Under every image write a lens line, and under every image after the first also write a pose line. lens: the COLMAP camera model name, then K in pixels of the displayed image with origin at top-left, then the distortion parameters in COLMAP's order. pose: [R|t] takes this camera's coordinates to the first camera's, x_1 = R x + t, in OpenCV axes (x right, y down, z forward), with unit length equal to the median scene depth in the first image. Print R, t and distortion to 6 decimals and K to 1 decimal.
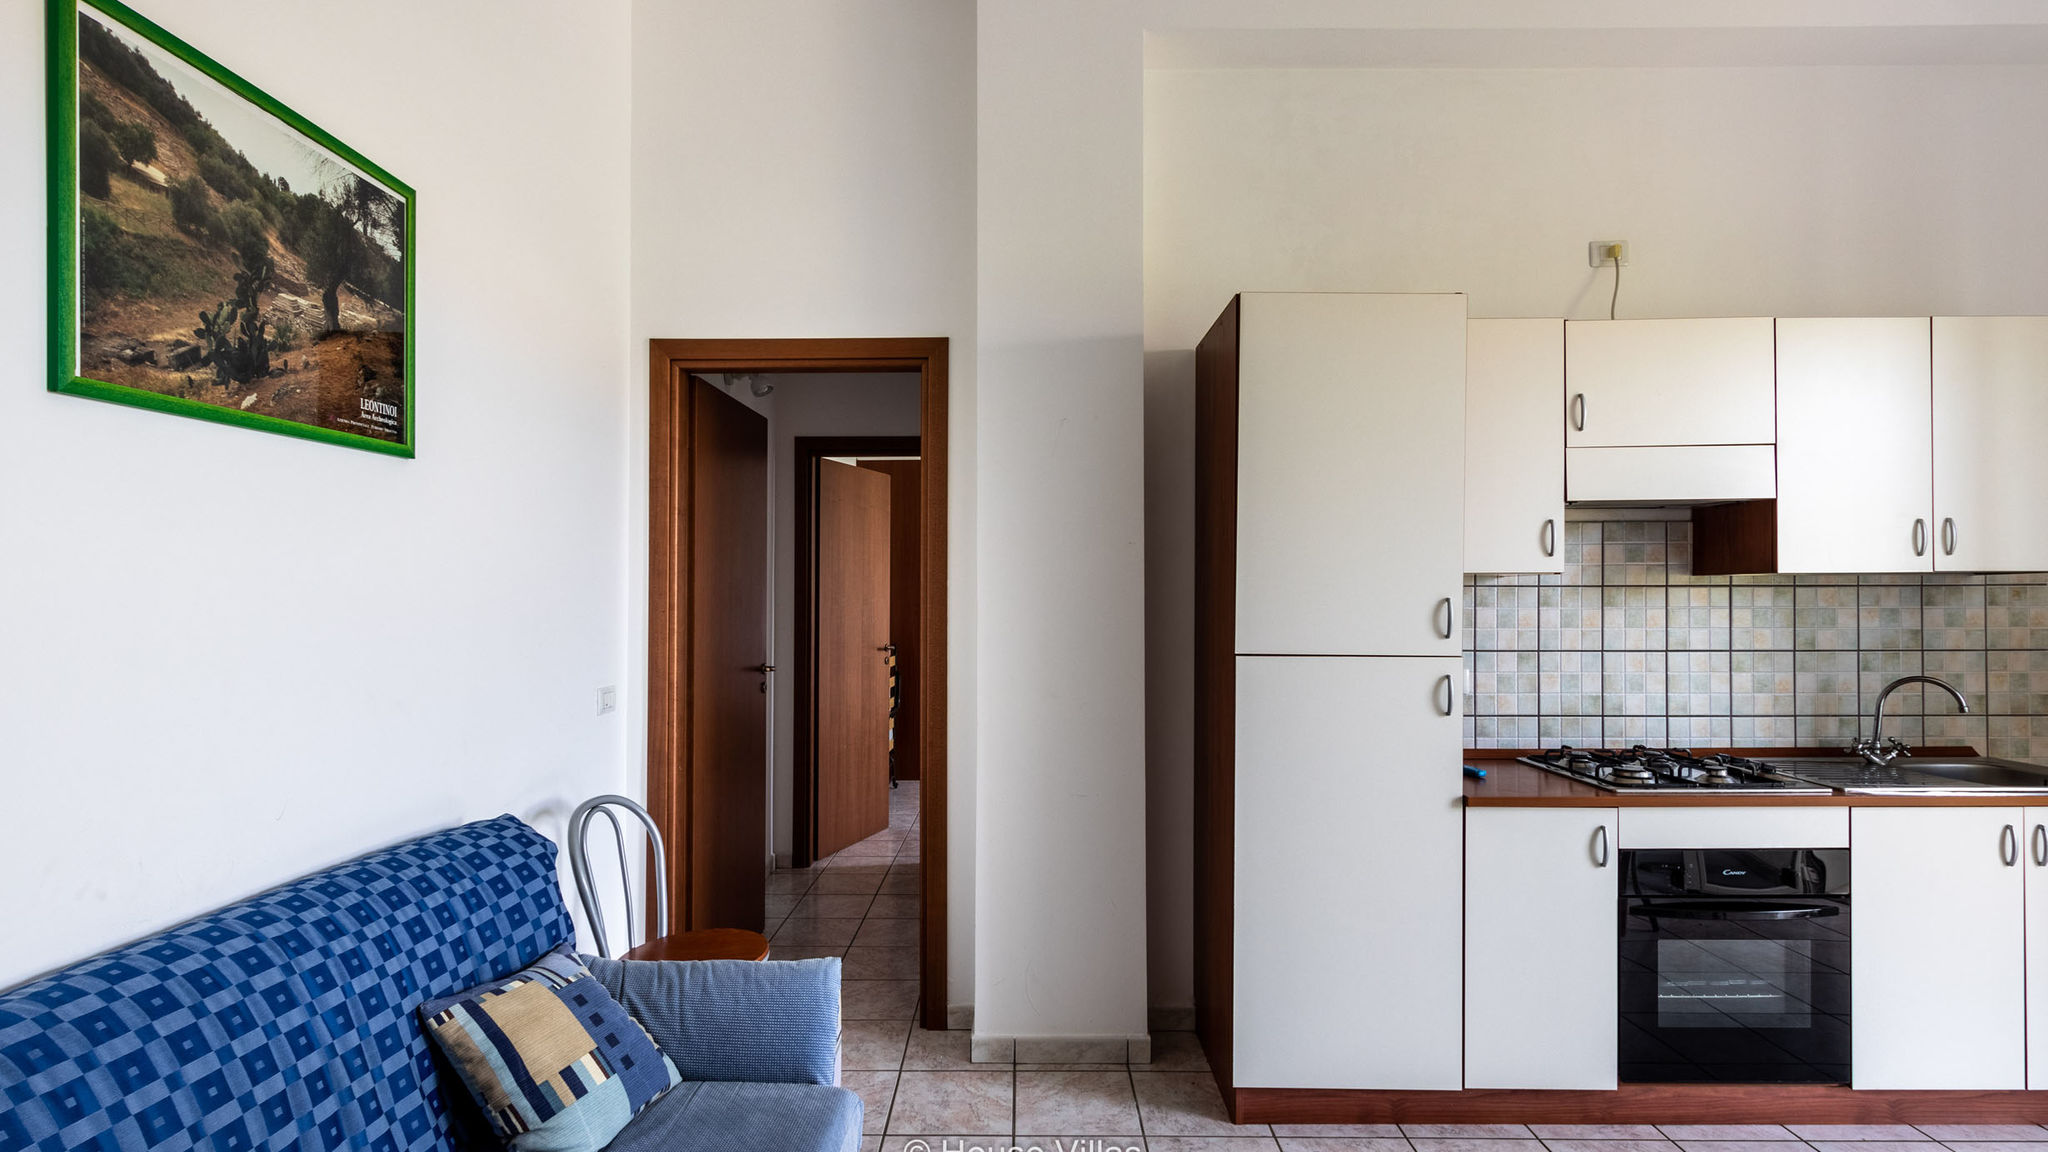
lens RADIAL K [[984.2, 0, 1024.4], [0, 984.2, 587.4], [0, 0, 1]] dist [0.001010, -0.000043]
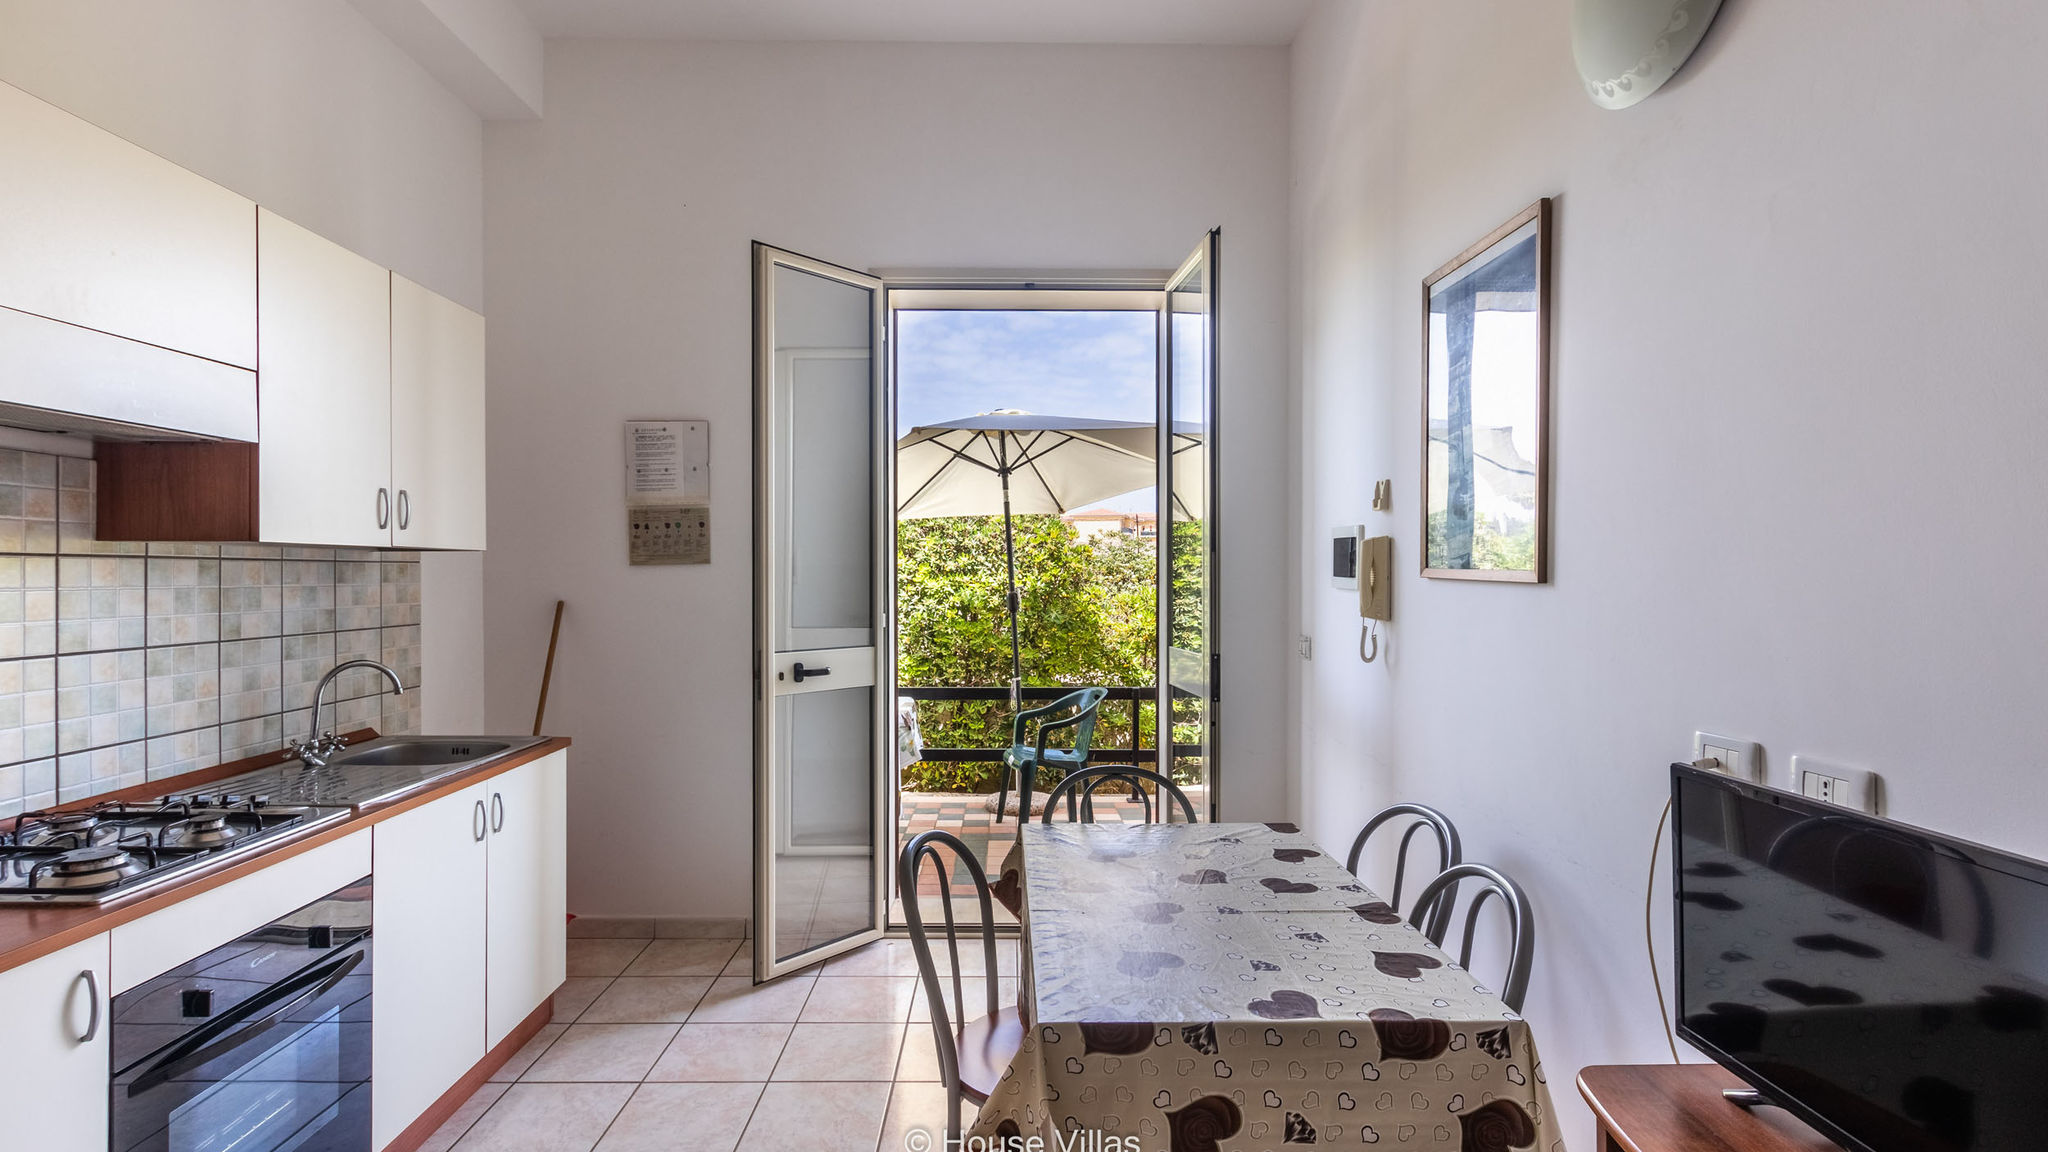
lens RADIAL K [[938.2, 0, 1022.5], [0, 938.2, 583.3], [0, 0, 1]] dist [-0.001429, -0.000696]
pose [[-0.016873, -0.006898, 0.999834, 0.028017], [-0.015874, 0.999852, 0.006630, 0.002982], [-0.999732, -0.015759, -0.016980, 0.393682]]
